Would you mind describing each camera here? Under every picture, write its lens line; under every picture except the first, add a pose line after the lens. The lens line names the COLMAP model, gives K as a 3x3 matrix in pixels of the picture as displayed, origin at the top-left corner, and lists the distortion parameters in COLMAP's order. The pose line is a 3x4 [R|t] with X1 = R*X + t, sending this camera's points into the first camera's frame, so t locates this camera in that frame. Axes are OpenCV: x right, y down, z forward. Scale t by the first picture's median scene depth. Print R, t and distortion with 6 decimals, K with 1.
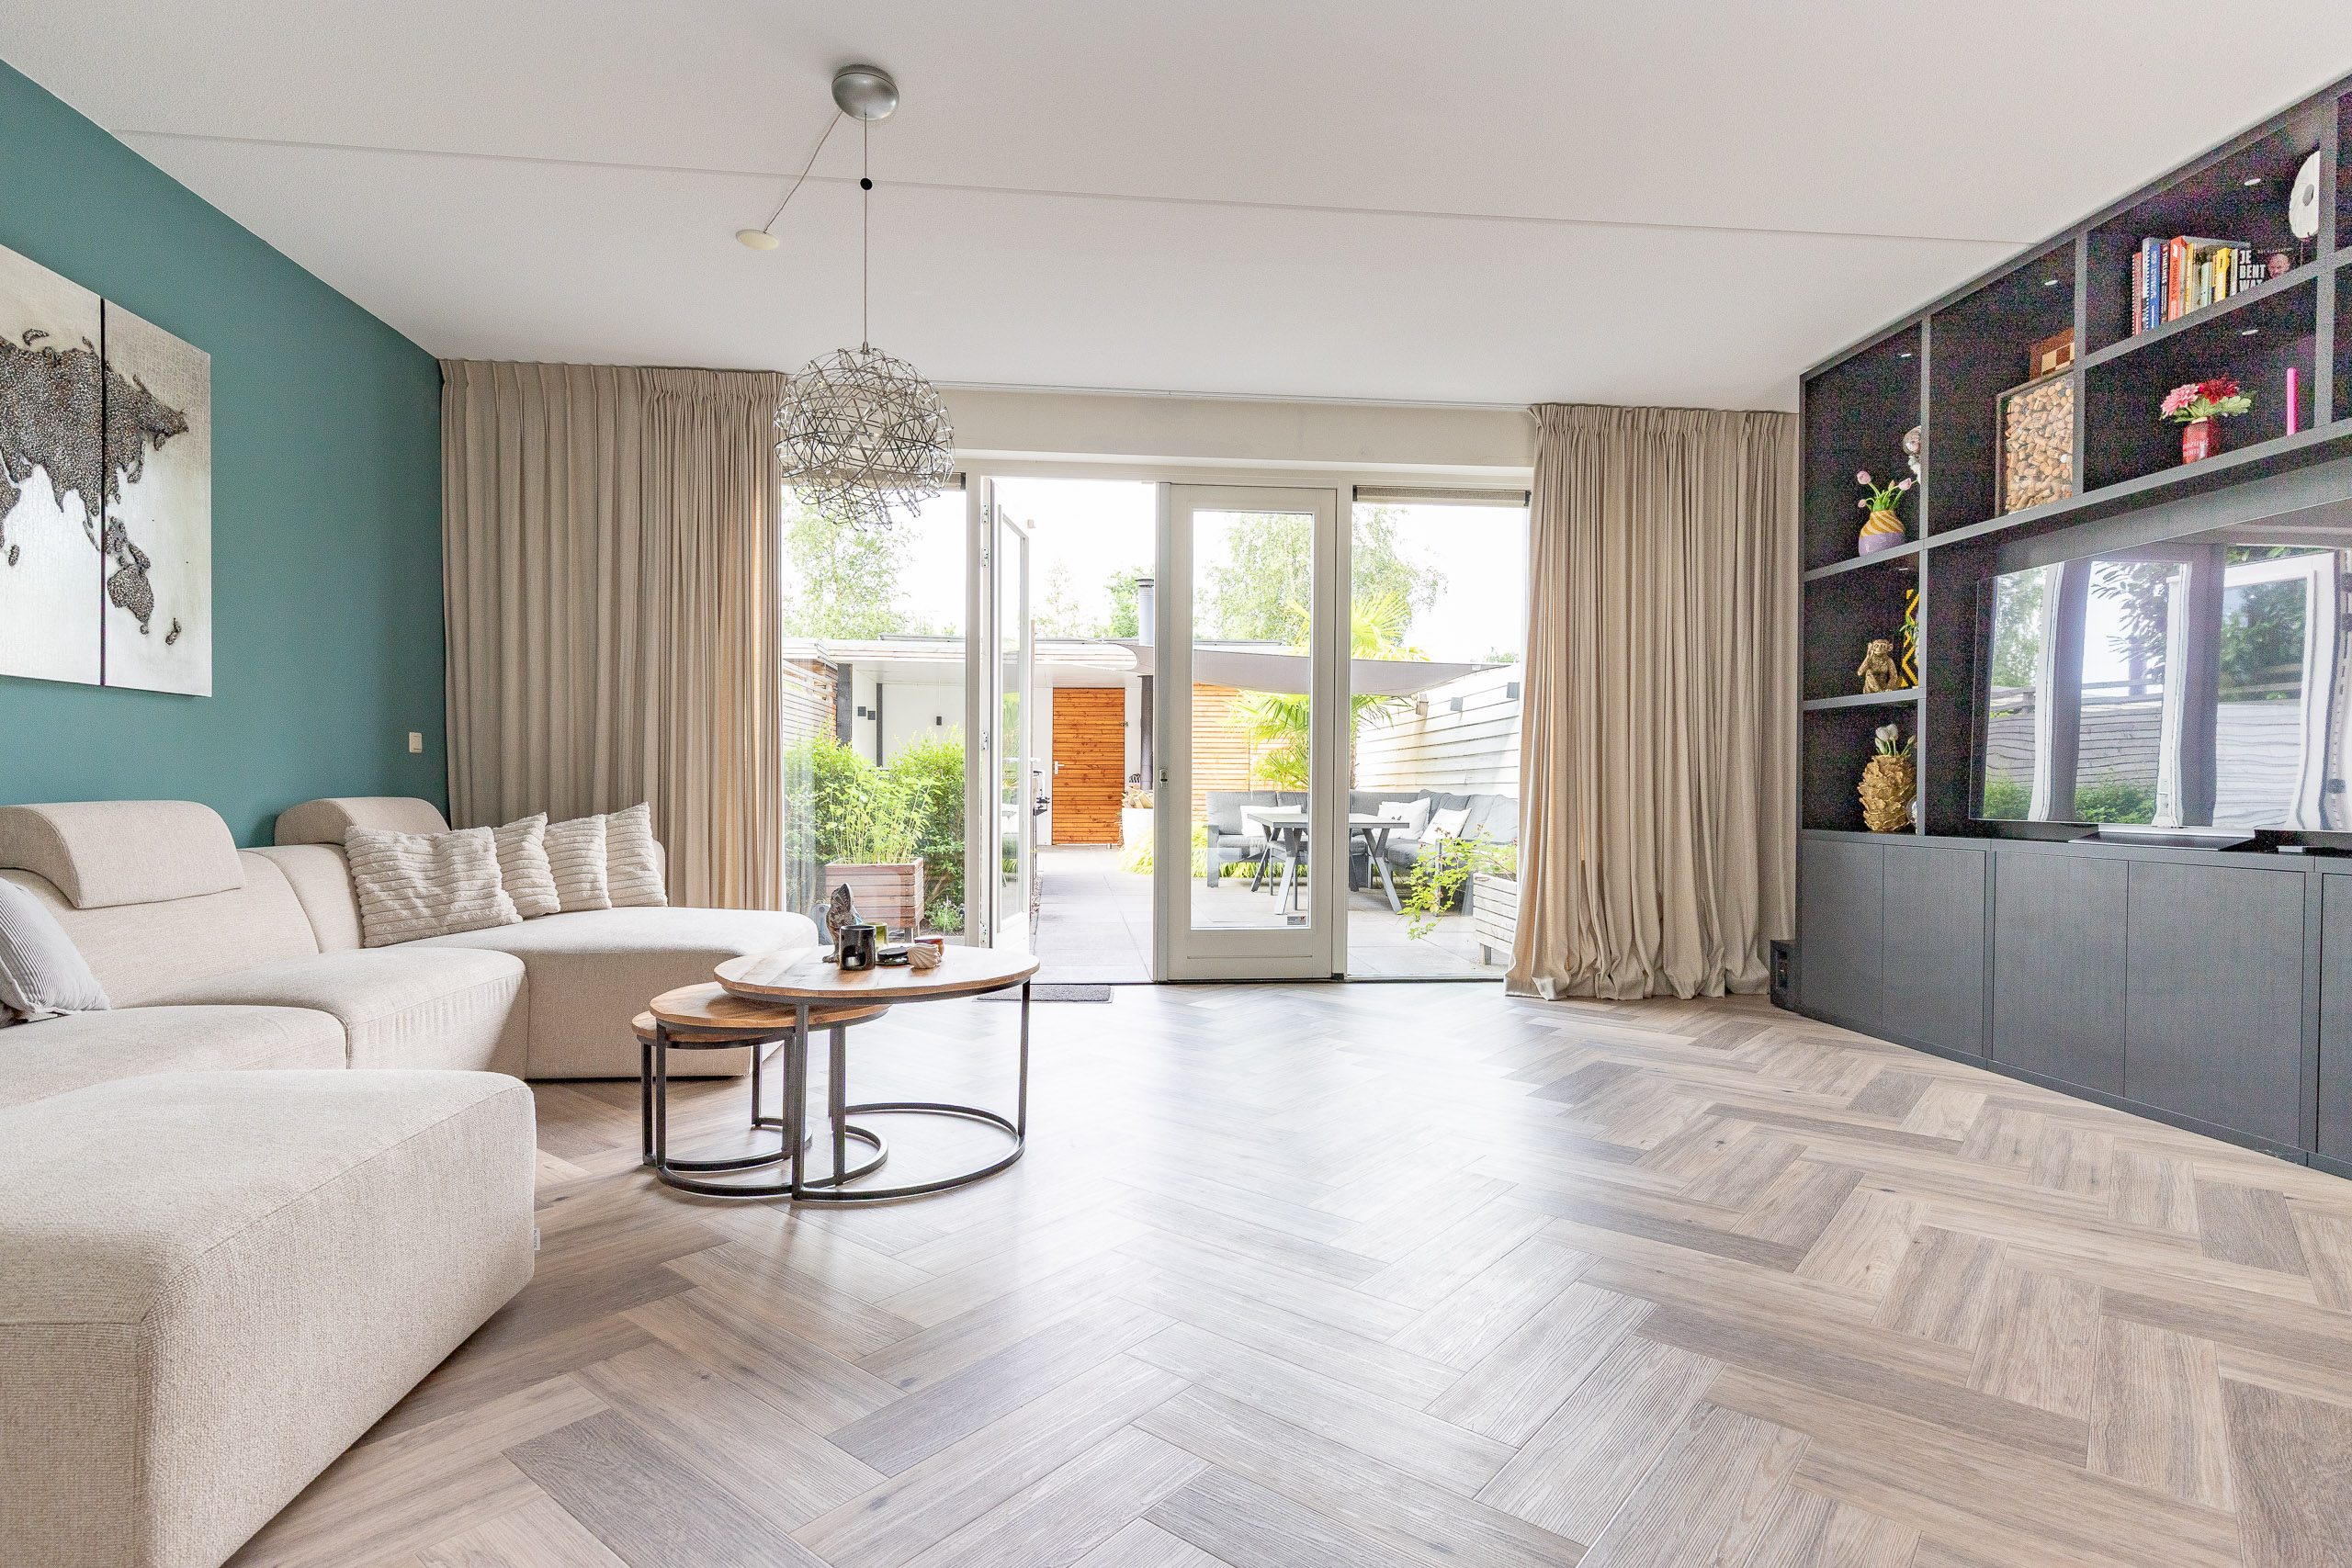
lens RADIAL K [[1188.4, 0, 1171.2], [0, 1188.4, 803.5], [0, 0, 1]] dist [0.002518, -0.000190]
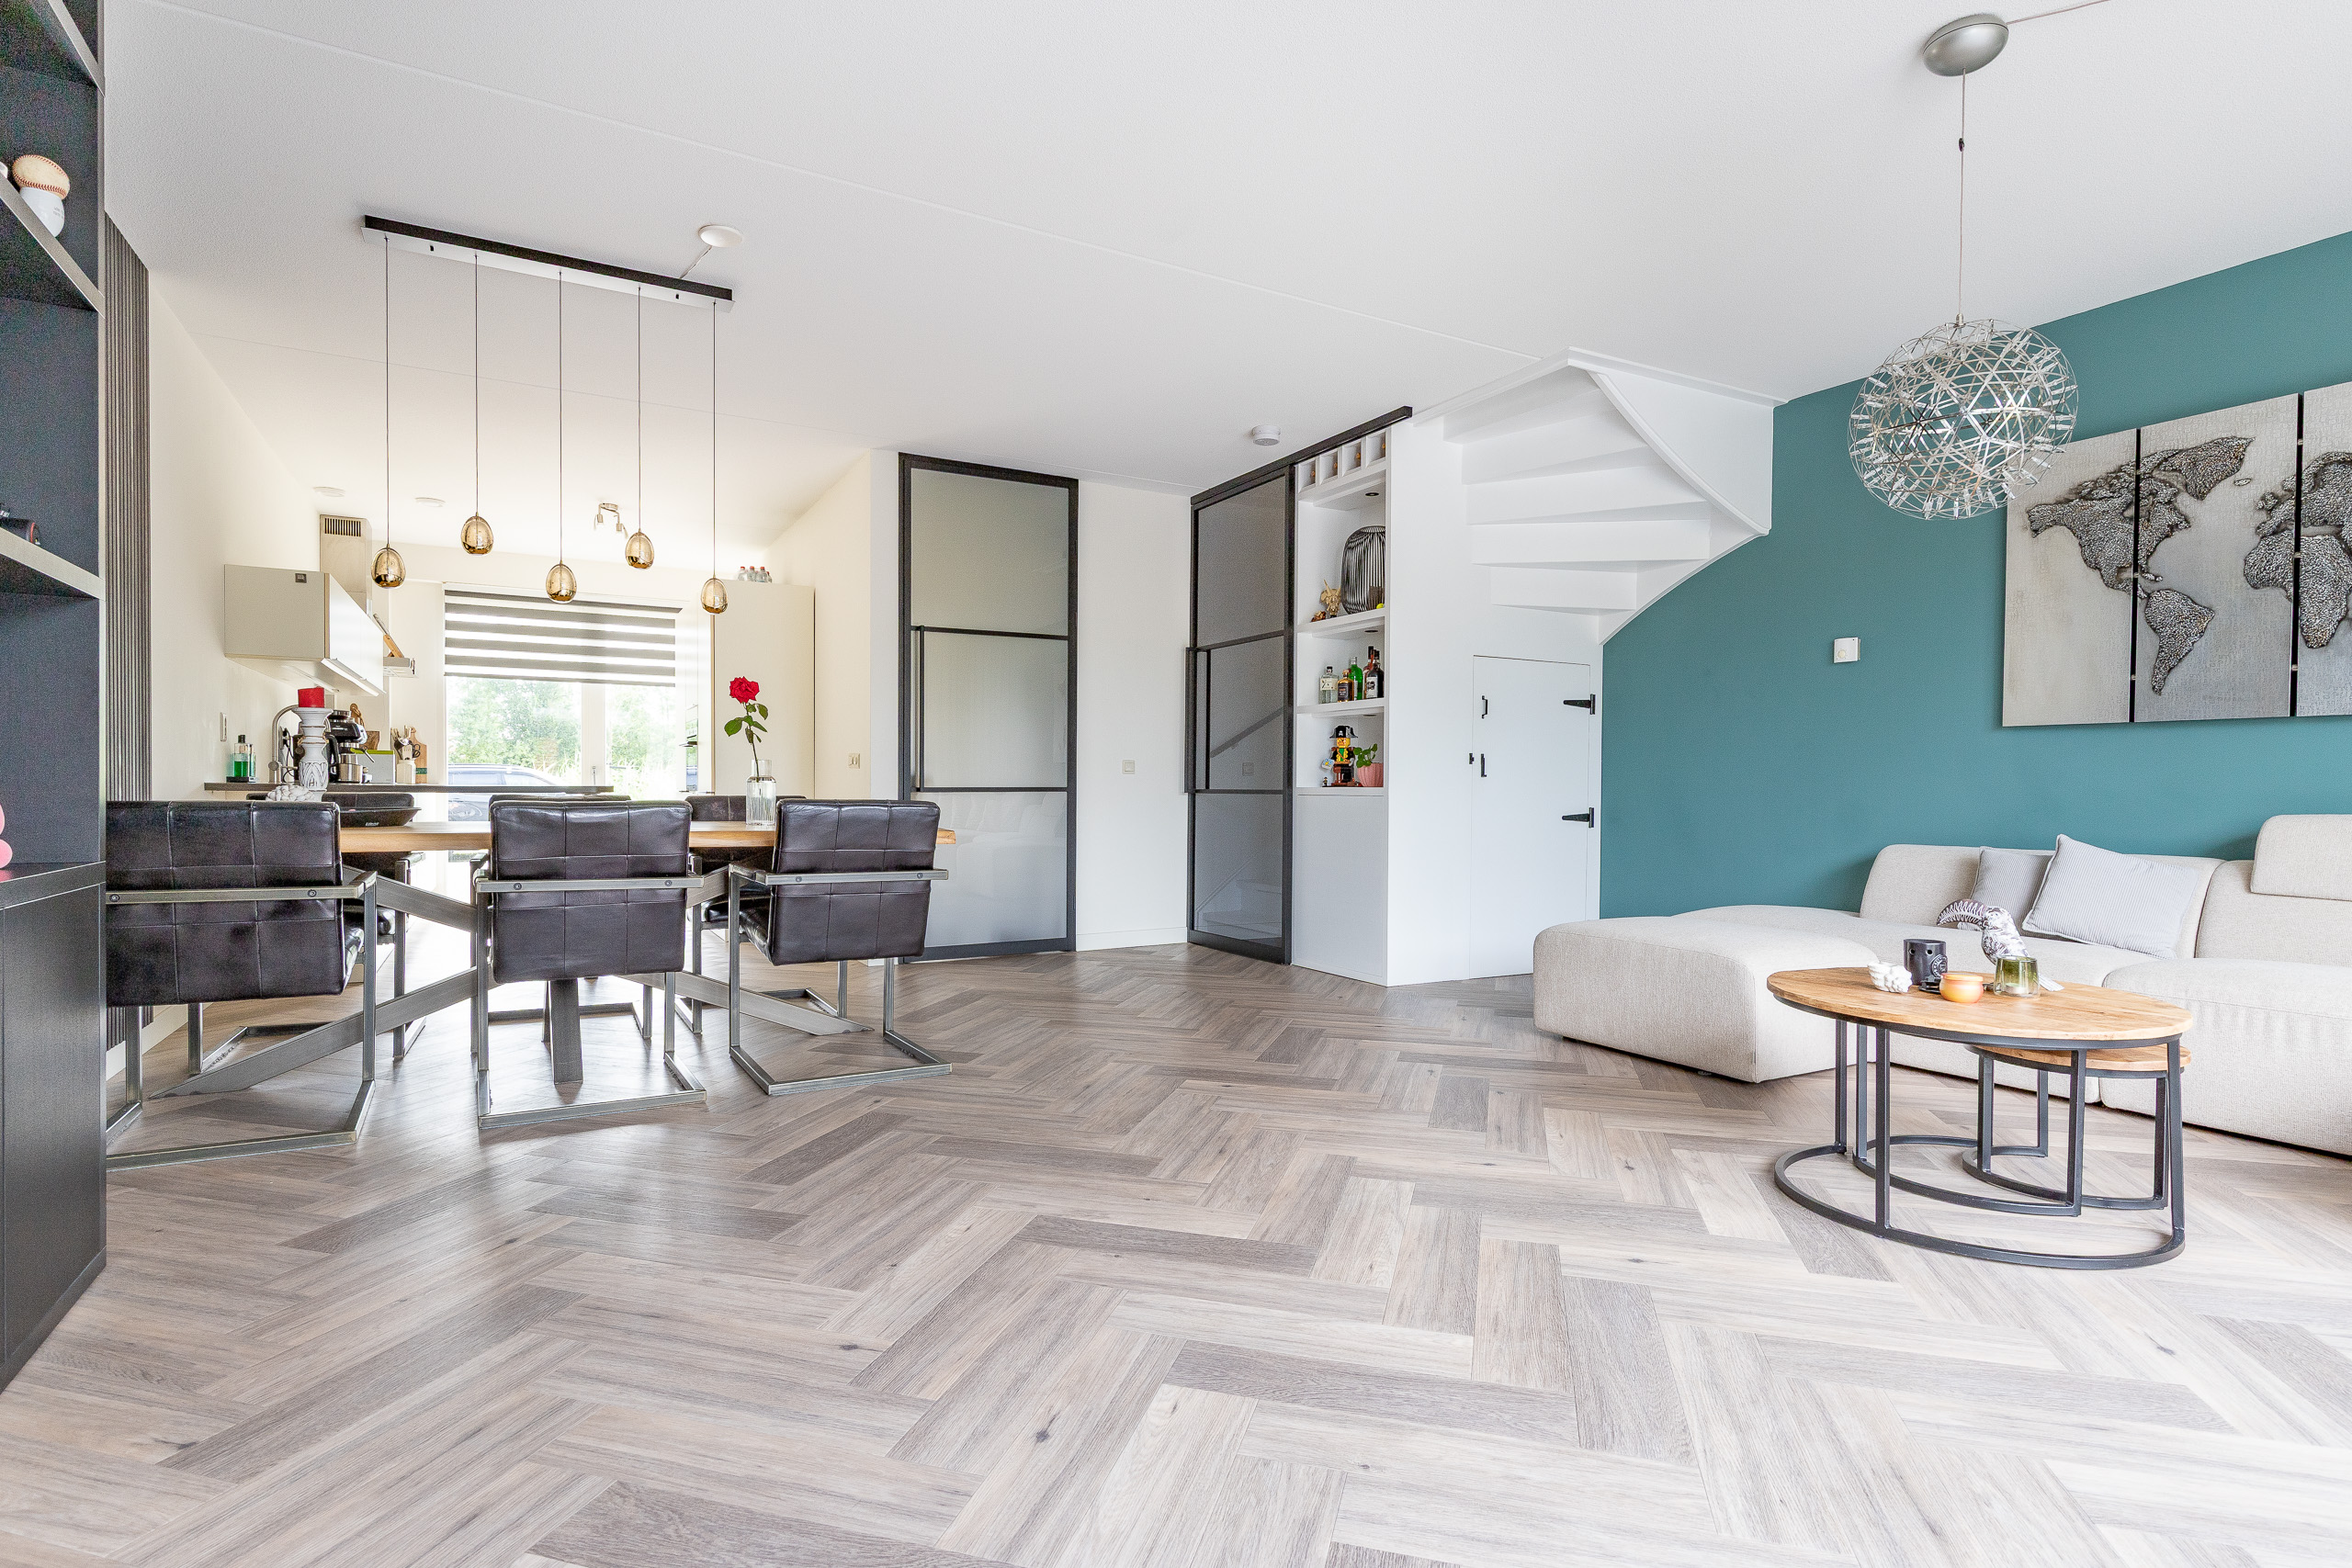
lens RADIAL K [[1188.4, 0, 1171.2], [0, 1188.4, 803.5], [0, 0, 1]] dist [0.002518, -0.000190]
pose [[-0.917702, -0.007960, -0.397189, 0.470900], [-0.018929, 0.999540, 0.023704, -0.012872], [0.396818, 0.029272, -0.917431, 1.138568]]
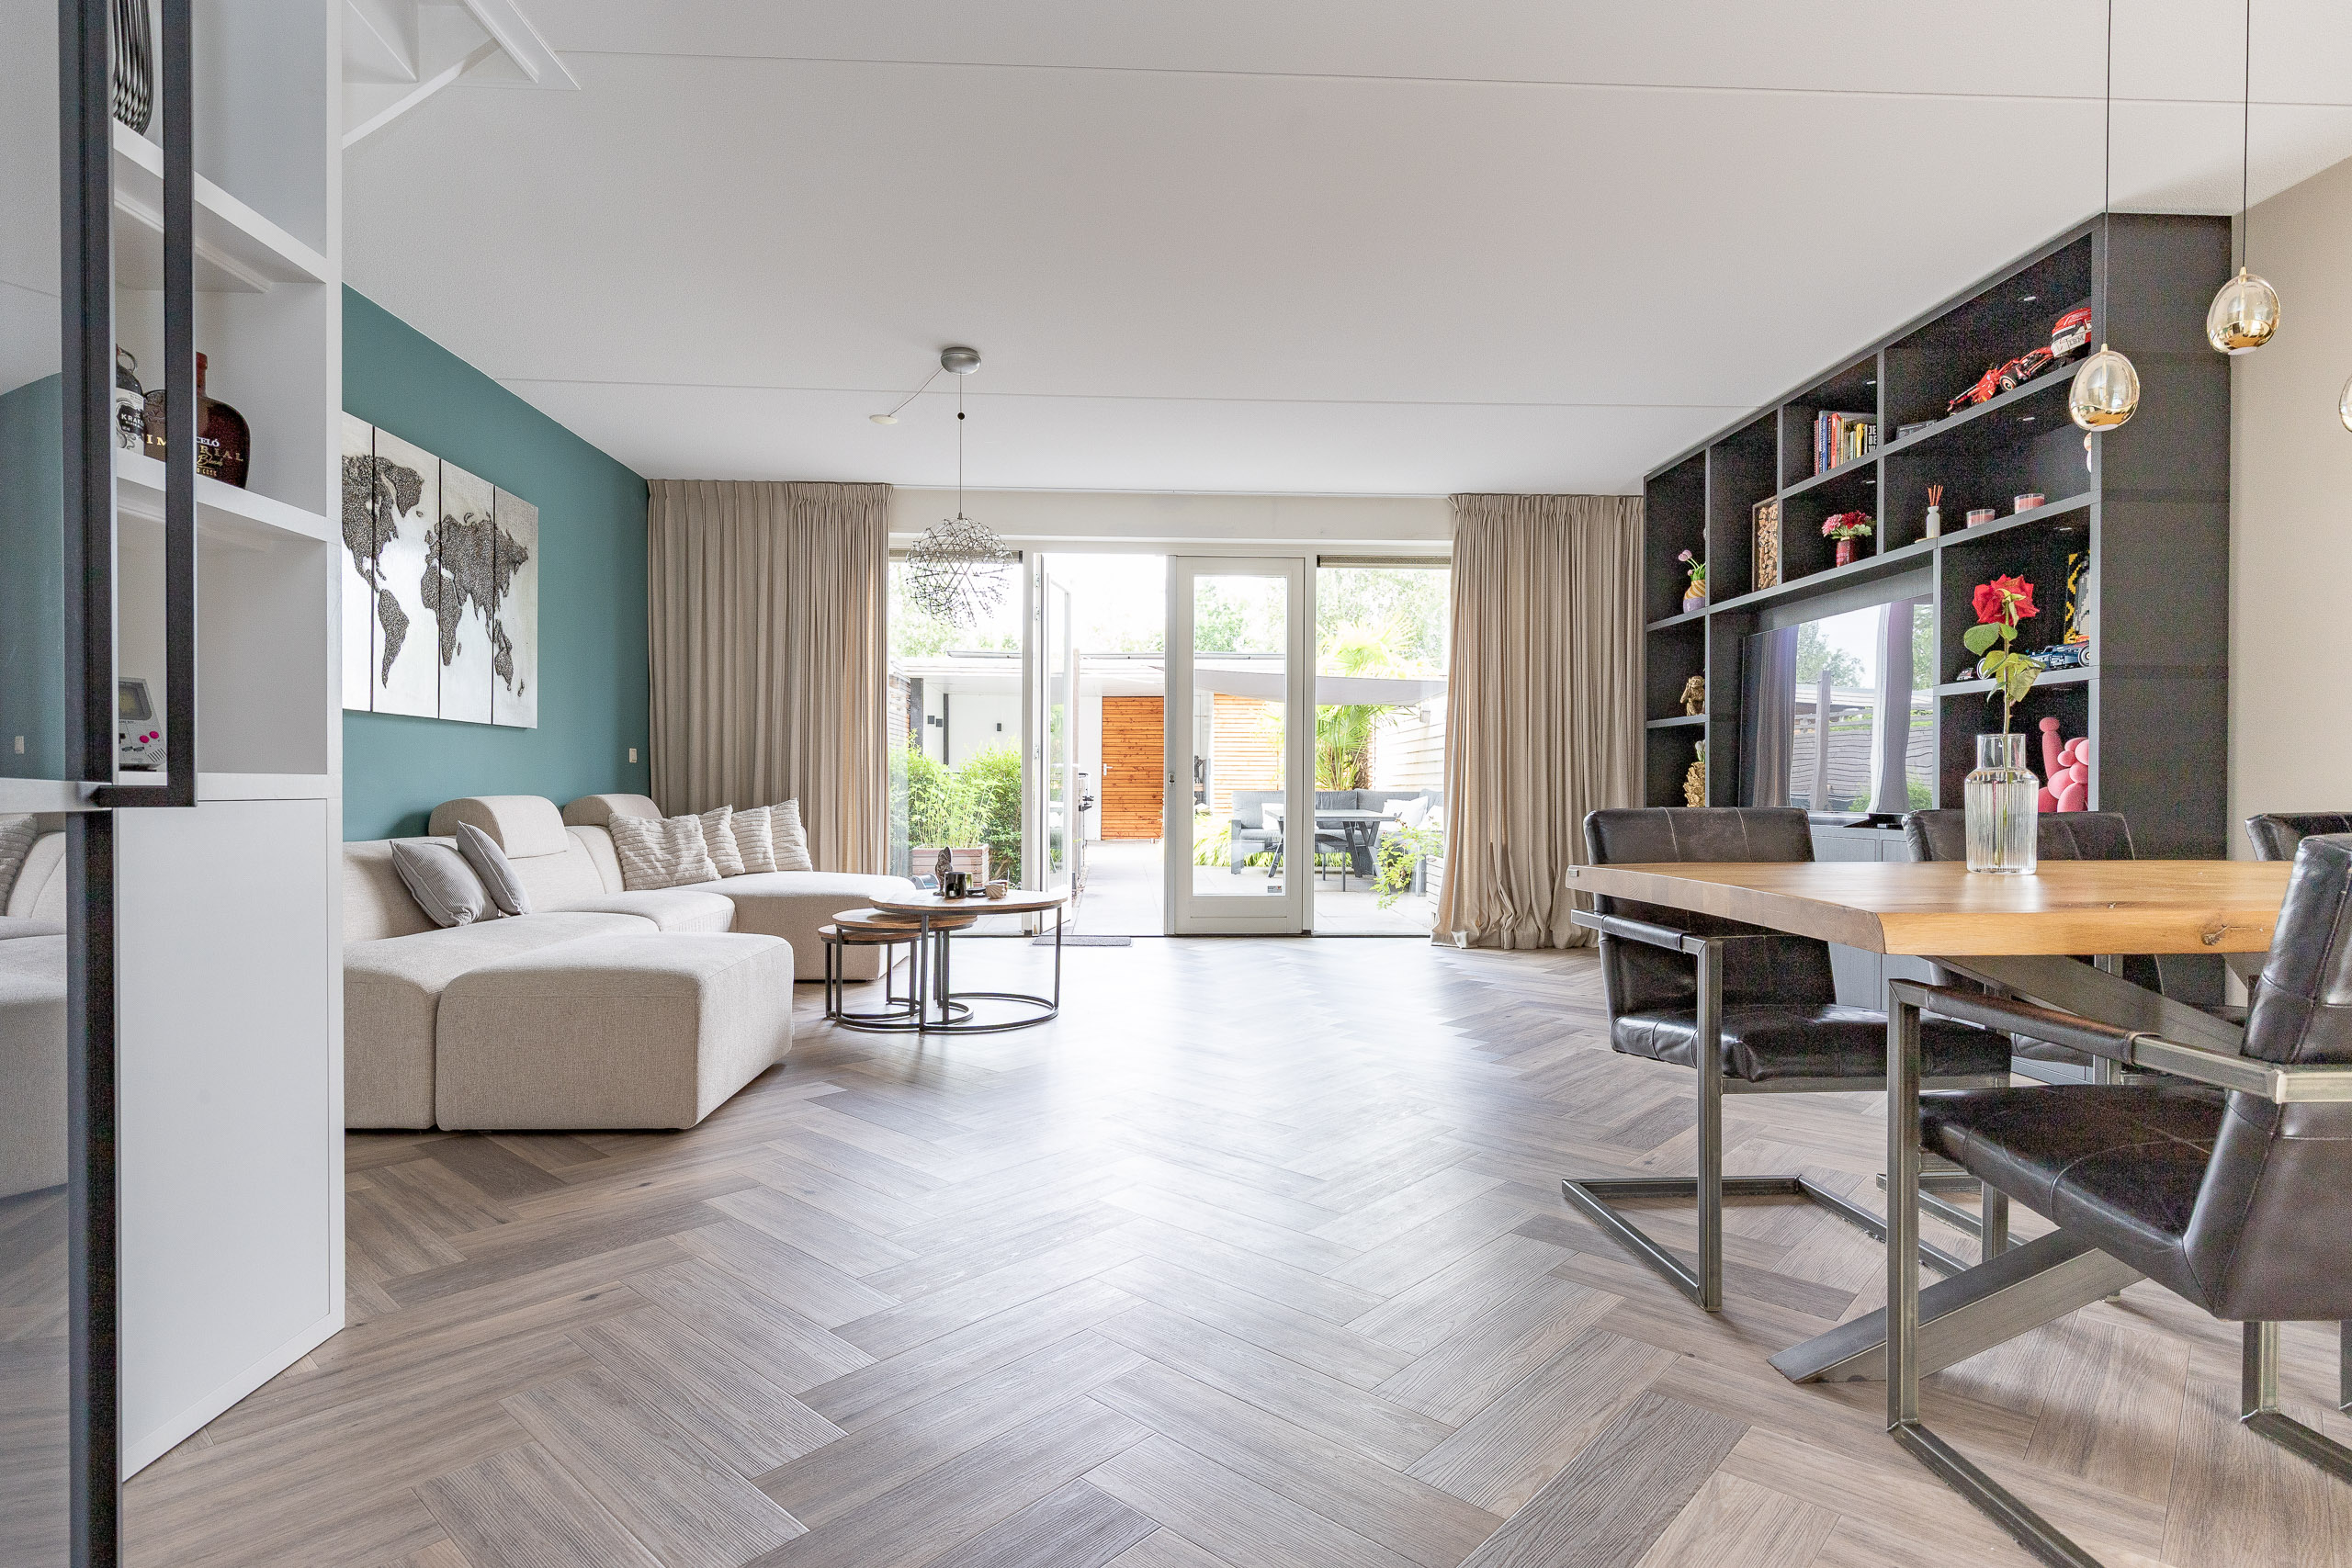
lens RADIAL K [[1204.2, 0, 1160.2], [0, 1204.2, 793.7], [0, 0, 1]] dist [0.013232, 0.000254]
pose [[0.998301, -0.001037, -0.058260, 0.077623], [0.000532, 0.999962, -0.008687, 0.007437], [0.058267, 0.008642, 0.998264, -0.438078]]
